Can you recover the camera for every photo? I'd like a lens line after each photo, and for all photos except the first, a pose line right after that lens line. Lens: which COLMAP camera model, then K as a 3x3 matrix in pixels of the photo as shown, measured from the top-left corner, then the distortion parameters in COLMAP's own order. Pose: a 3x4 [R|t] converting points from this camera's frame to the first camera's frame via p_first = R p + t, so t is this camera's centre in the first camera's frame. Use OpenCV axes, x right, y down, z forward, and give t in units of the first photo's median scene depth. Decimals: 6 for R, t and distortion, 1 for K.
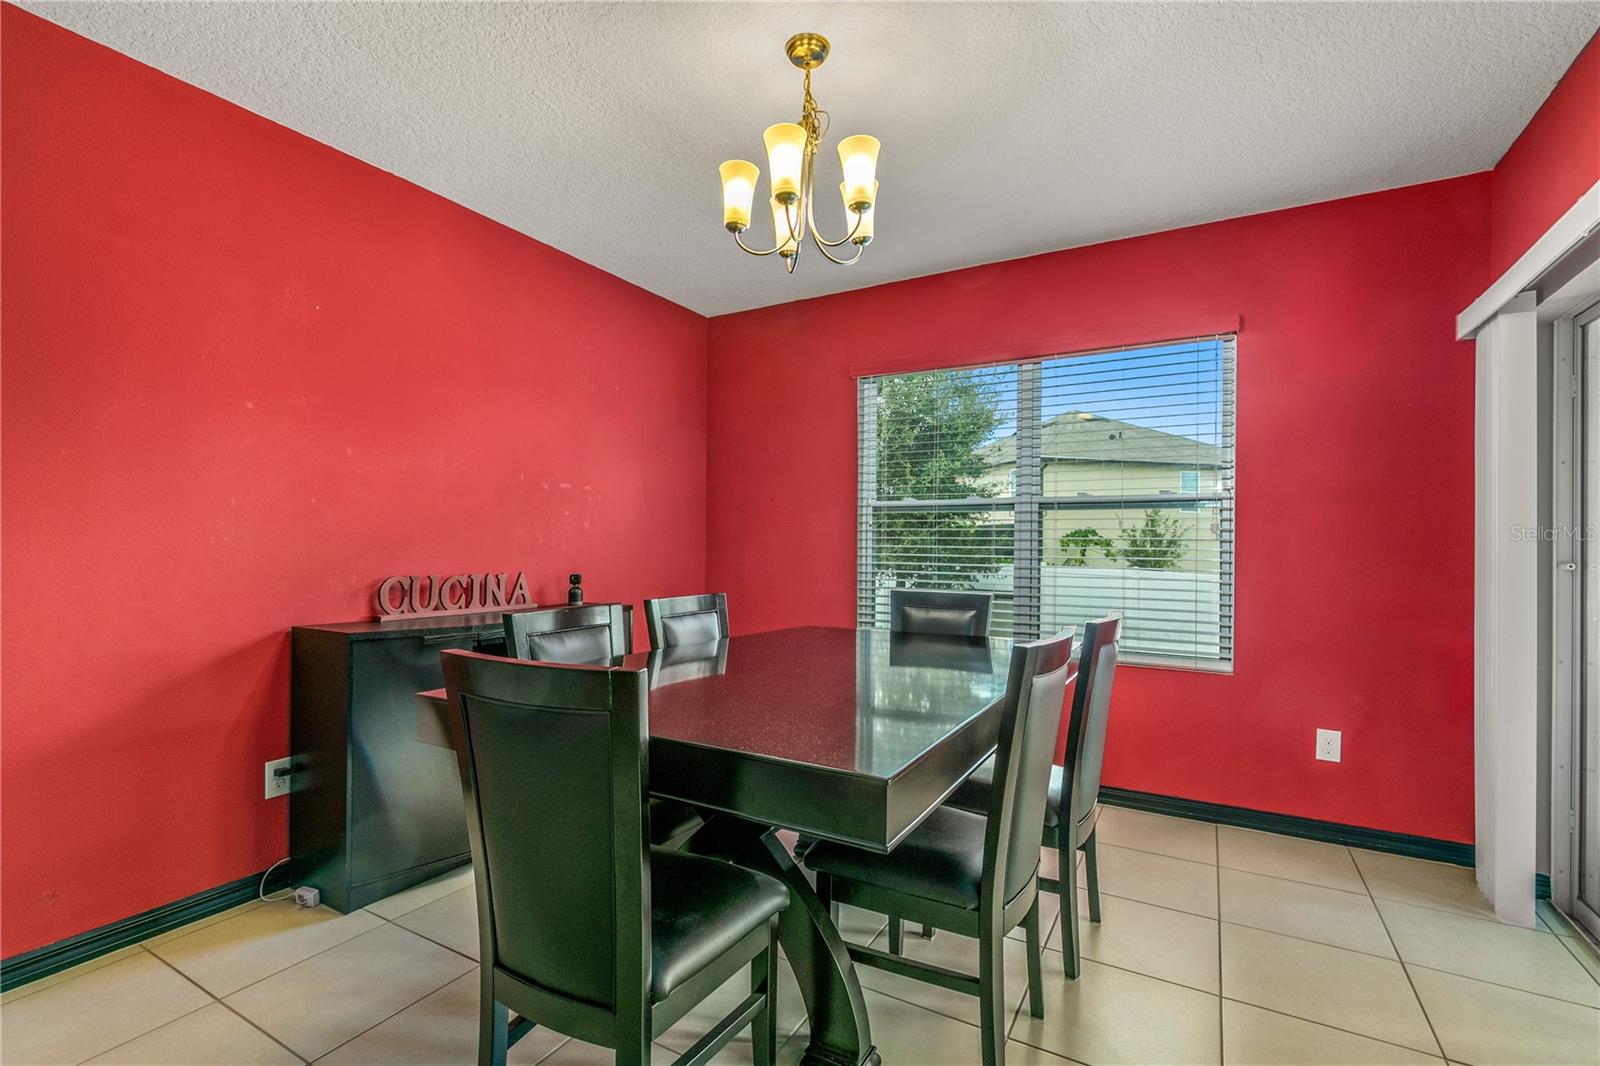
lens RADIAL K [[715.2, 0, 794.7], [0, 715.2, 538.1], [0, 0, 1]] dist [0.007426, -0.000917]
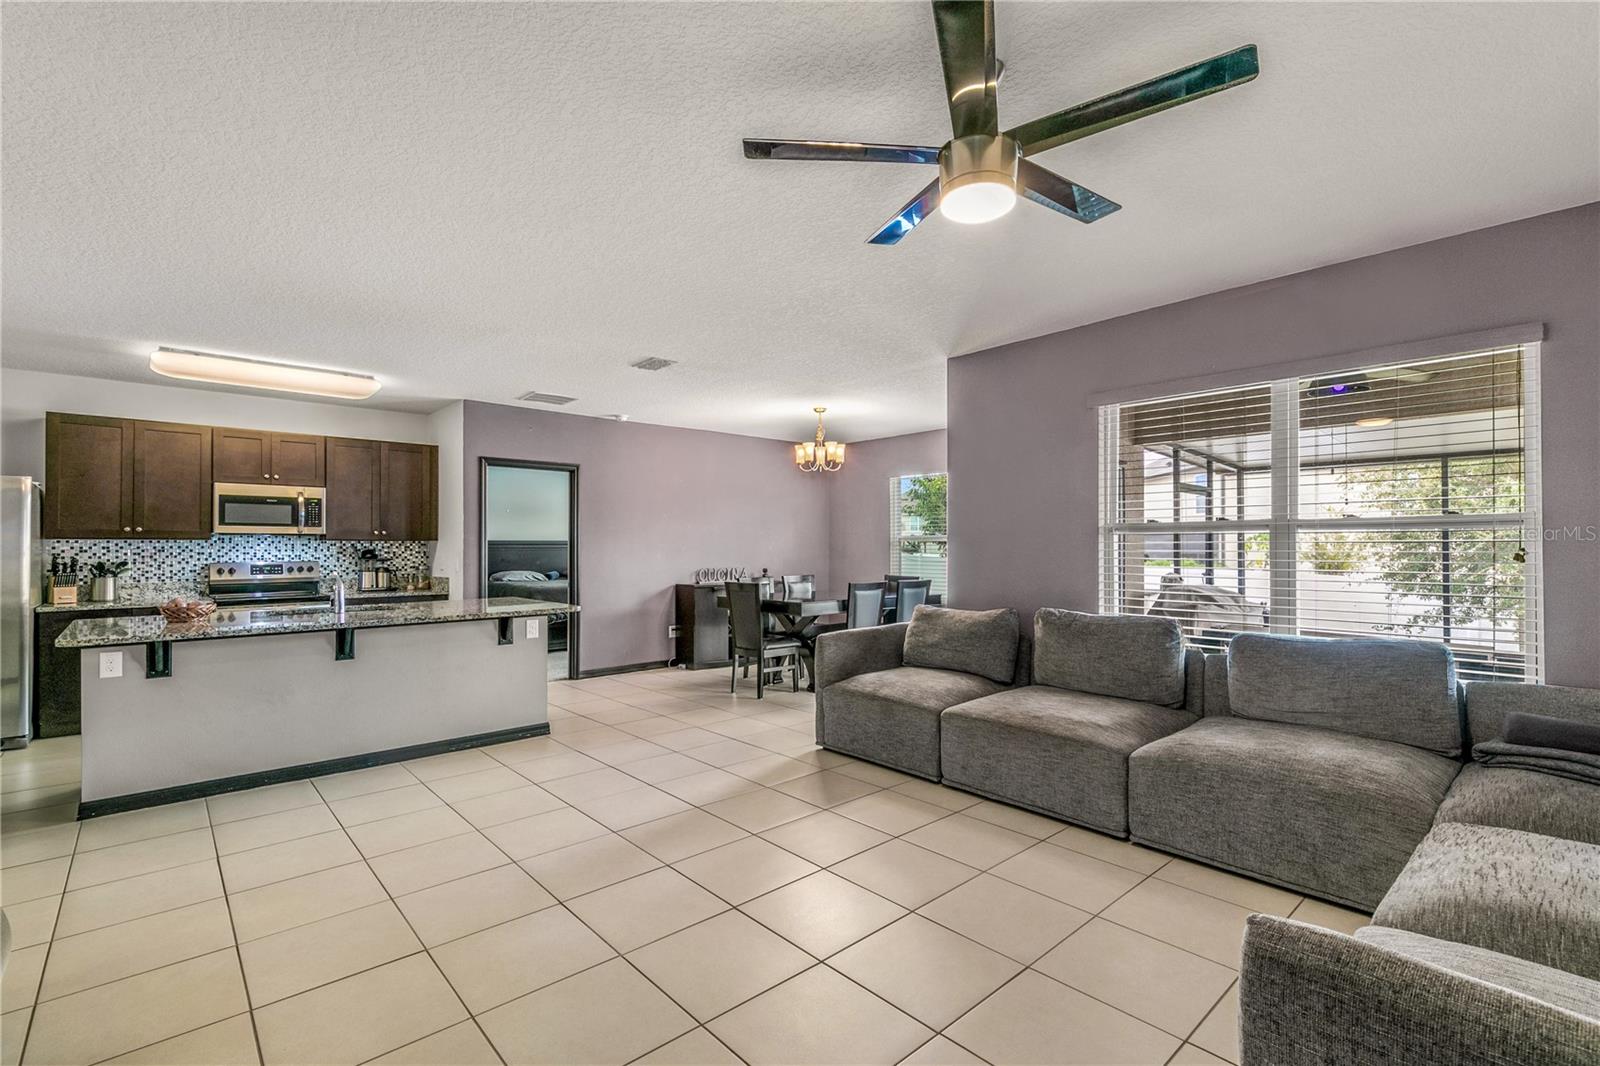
lens RADIAL K [[715.2, 0, 797.7], [0, 715.2, 540.2], [0, 0, 1]] dist [0.007426, -0.000917]
pose [[0.950559, -0.014586, -0.310201, 0.726599], [0.013137, 0.999891, -0.006761, -0.037648], [0.310266, 0.002351, 0.950647, -1.683049]]
